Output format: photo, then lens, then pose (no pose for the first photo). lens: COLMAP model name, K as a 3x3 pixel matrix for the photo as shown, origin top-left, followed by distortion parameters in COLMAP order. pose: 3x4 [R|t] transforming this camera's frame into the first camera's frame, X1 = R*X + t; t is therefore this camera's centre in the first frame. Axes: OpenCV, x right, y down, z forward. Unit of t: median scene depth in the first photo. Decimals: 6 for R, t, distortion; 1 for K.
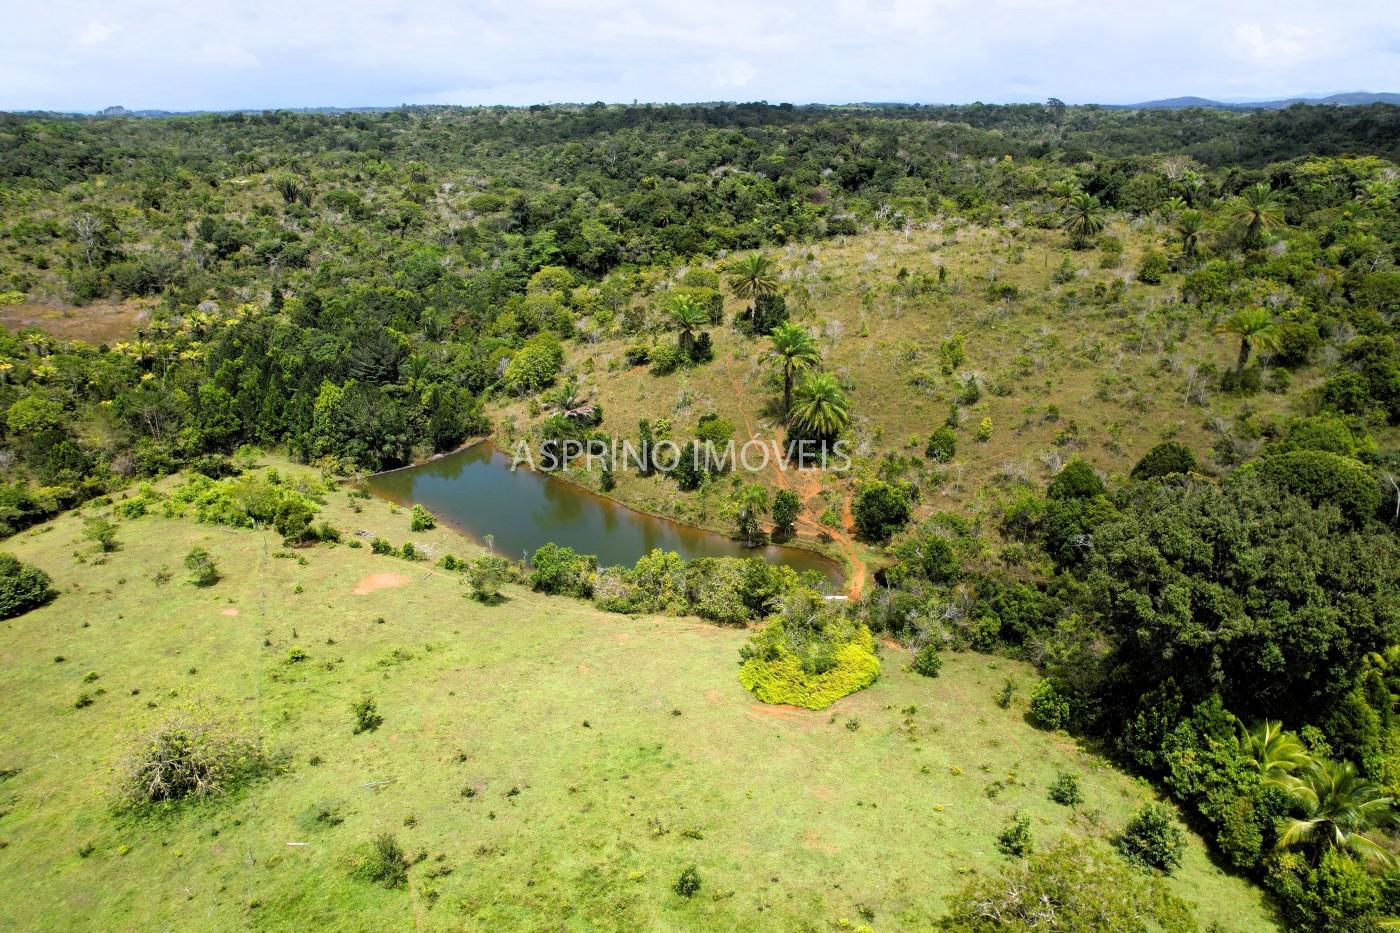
lens RADIAL K [[902.3, 0, 712.4], [0, 902.3, 476.9], [0, 0, 1]] dist [-0.079050, 0.072634]
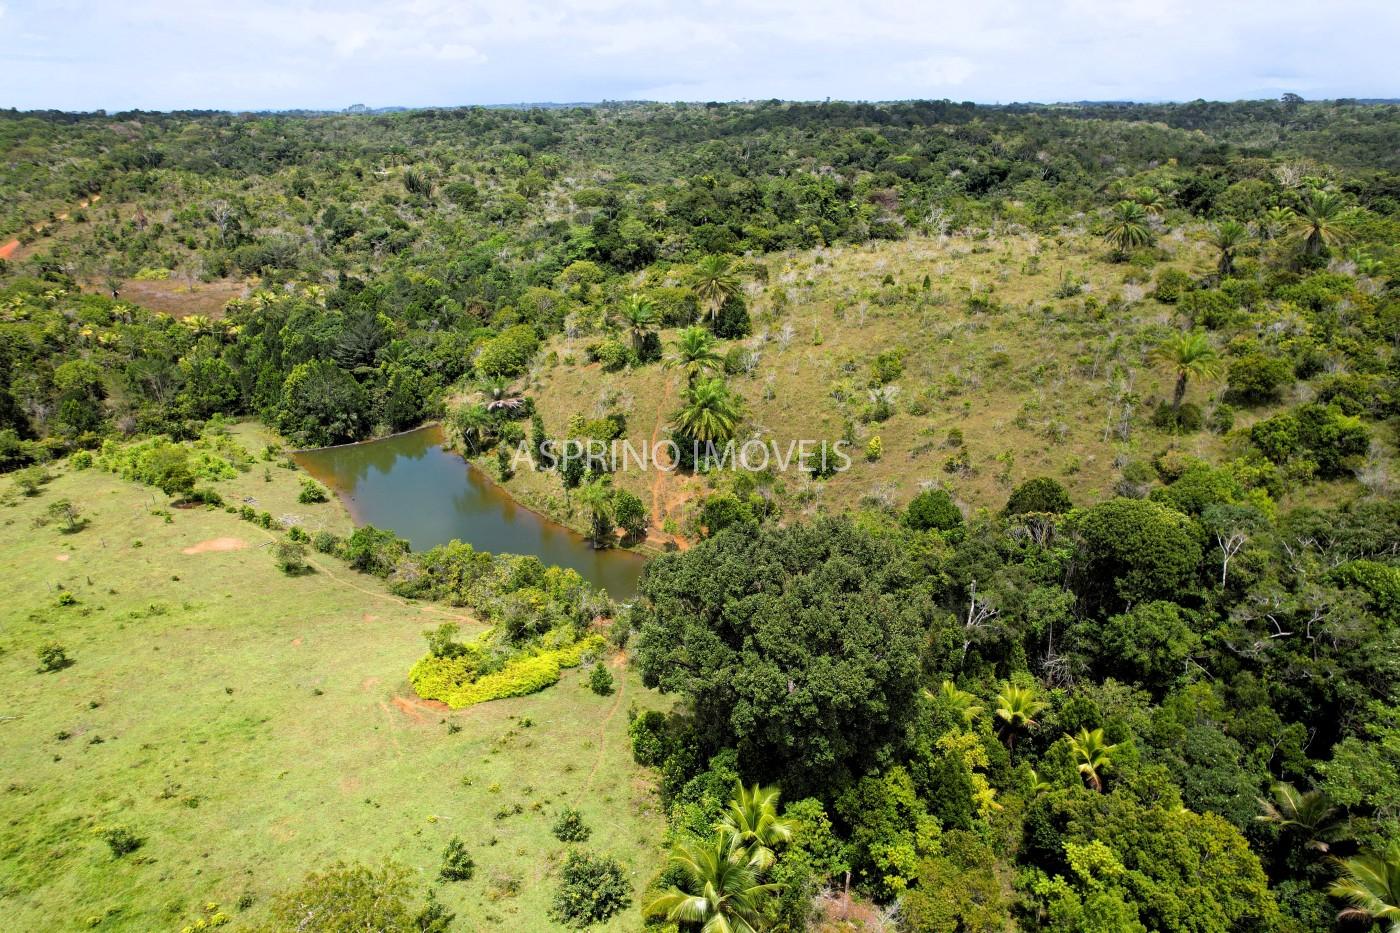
lens RADIAL K [[902.3, 0, 693.0], [0, 902.3, 476.5], [0, 0, 1]] dist [-0.079050, 0.072634]
pose [[0.975771, 0.081705, -0.202968, 0.168934], [-0.081213, 0.996639, 0.010768, -0.010310], [0.203165, 0.005976, 0.979126, 0.021046]]
